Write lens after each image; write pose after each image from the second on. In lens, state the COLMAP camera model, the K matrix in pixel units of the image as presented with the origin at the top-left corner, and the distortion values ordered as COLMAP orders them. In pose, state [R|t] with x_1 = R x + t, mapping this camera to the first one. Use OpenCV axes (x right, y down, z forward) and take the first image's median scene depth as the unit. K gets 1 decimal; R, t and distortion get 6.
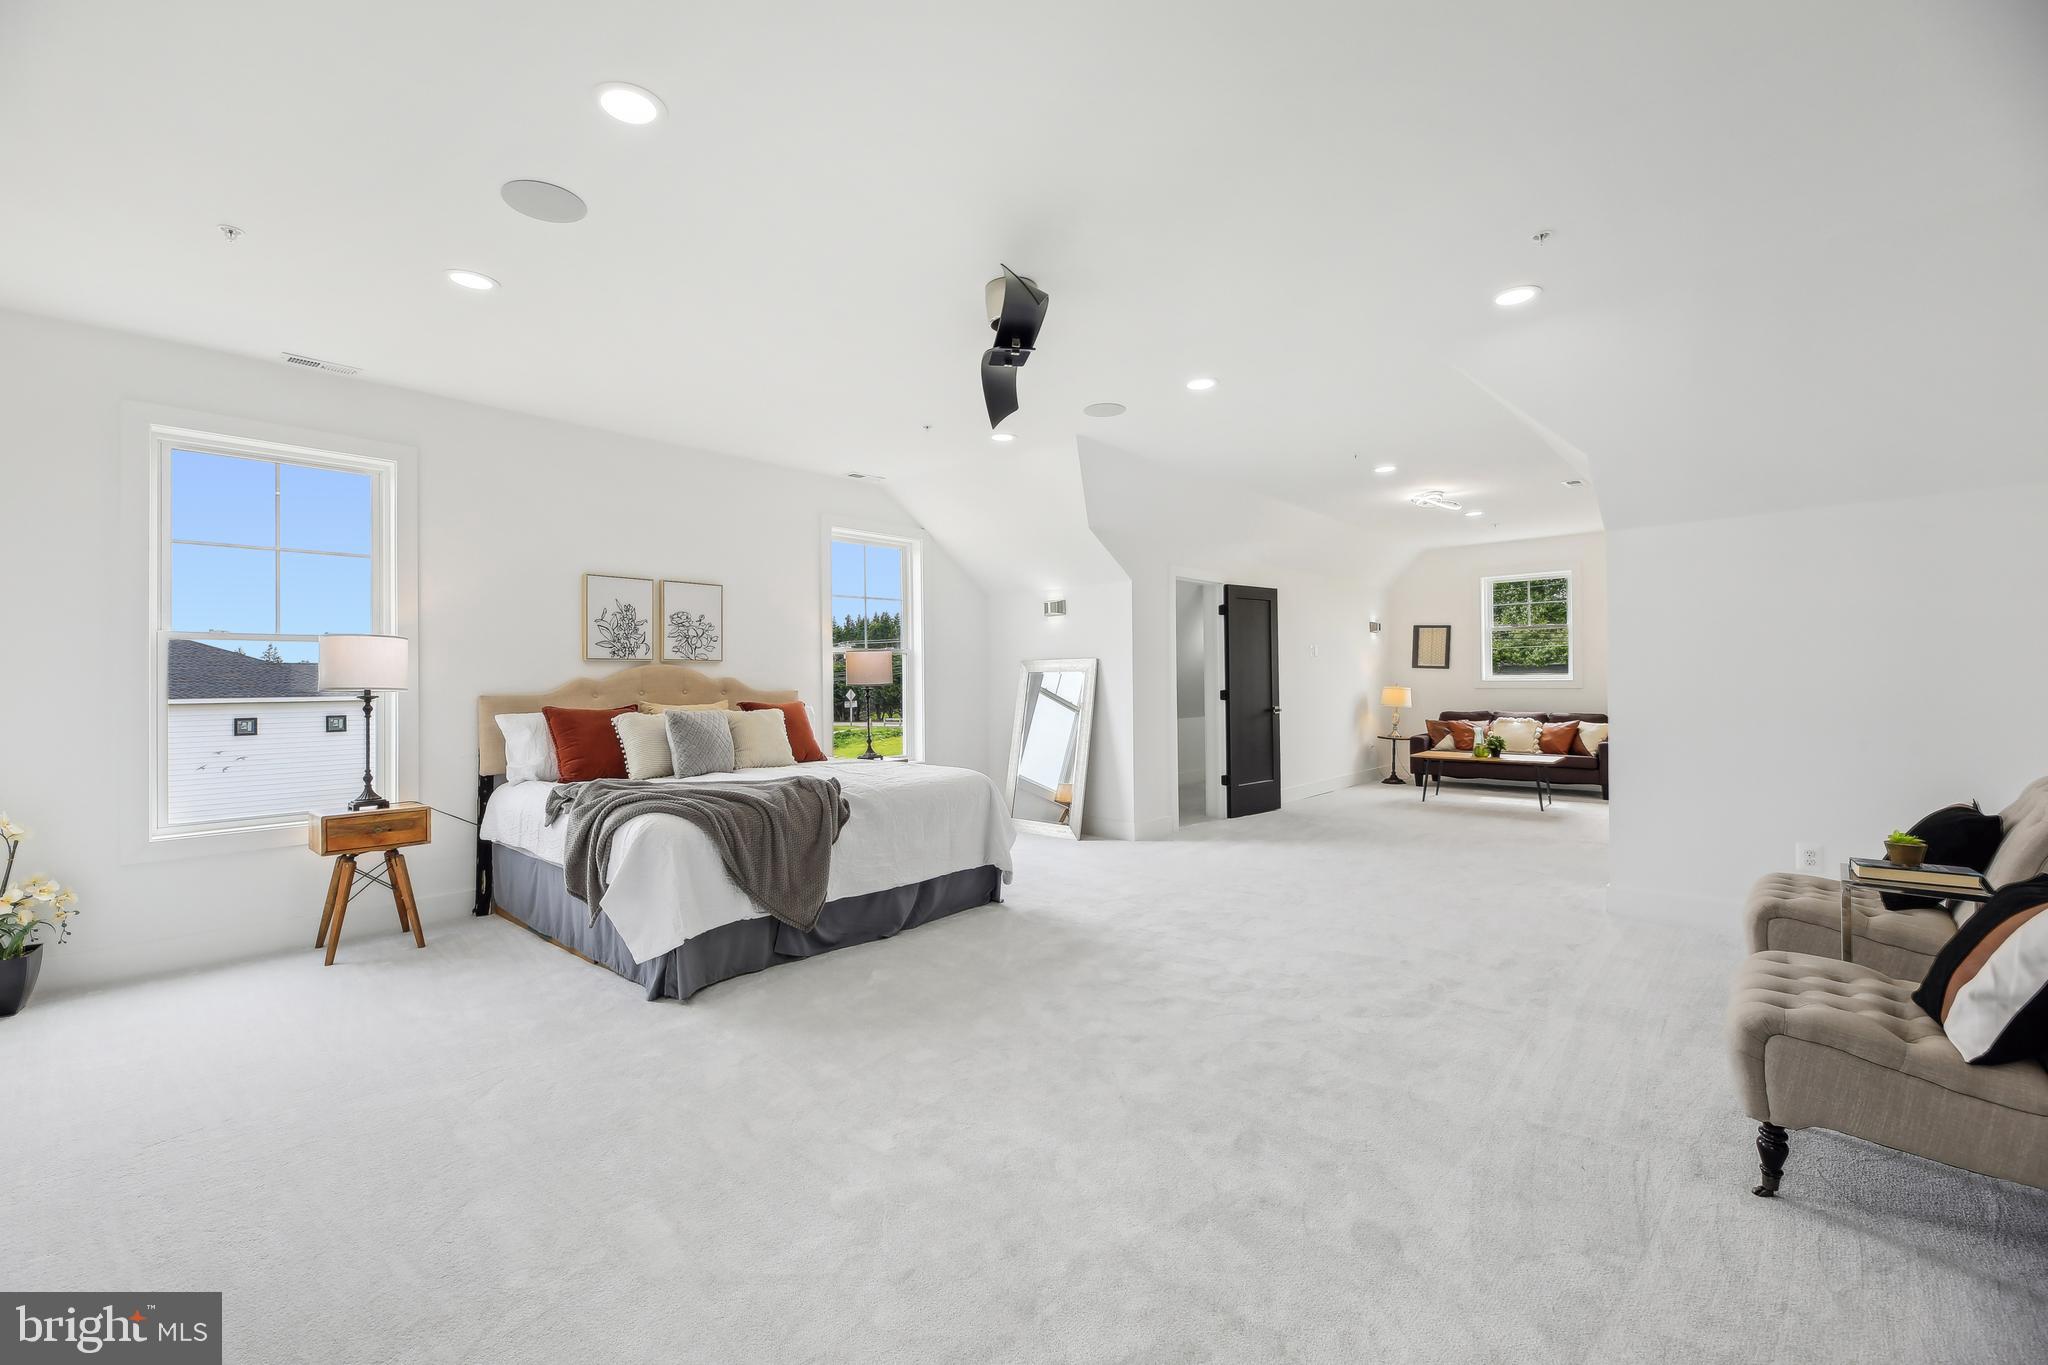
lens RADIAL K [[849.0, 0, 1014.5], [0, 849.0, 675.0], [0, 0, 1]] dist [0.001082, -0.000009]
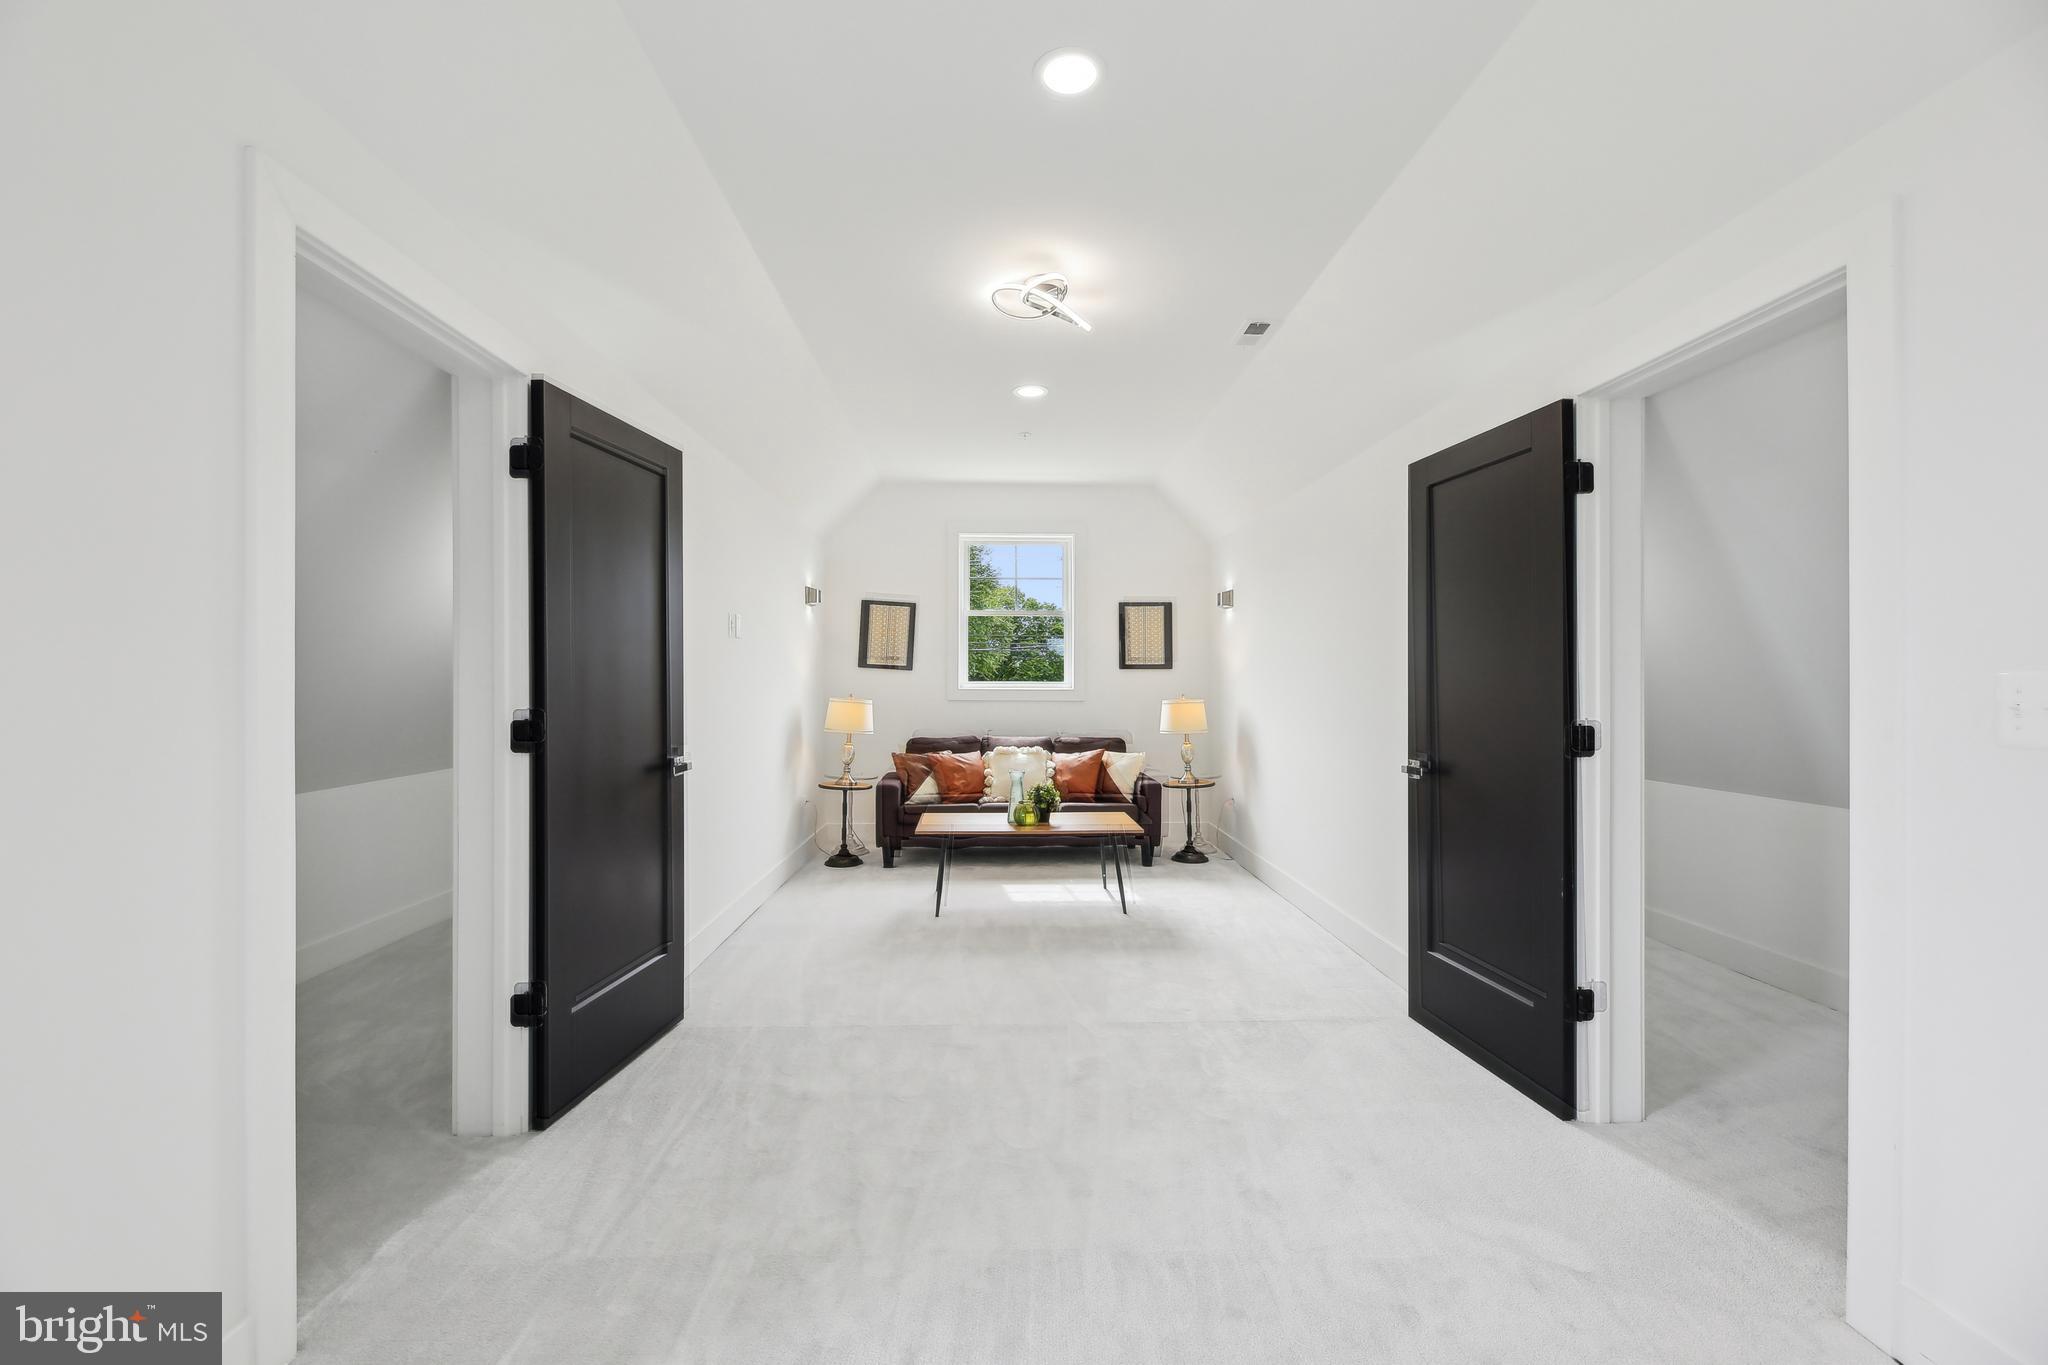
lens RADIAL K [[876.3, 0, 1015.9], [0, 876.3, 689.5], [0, 0, 1]] dist [0.000504, 0.000027]
pose [[0.727806, 0.009319, 0.685720, 0.126024], [-0.016459, 0.999857, 0.003881, 0.003779], [-0.685586, -0.014111, 0.727855, 0.513884]]
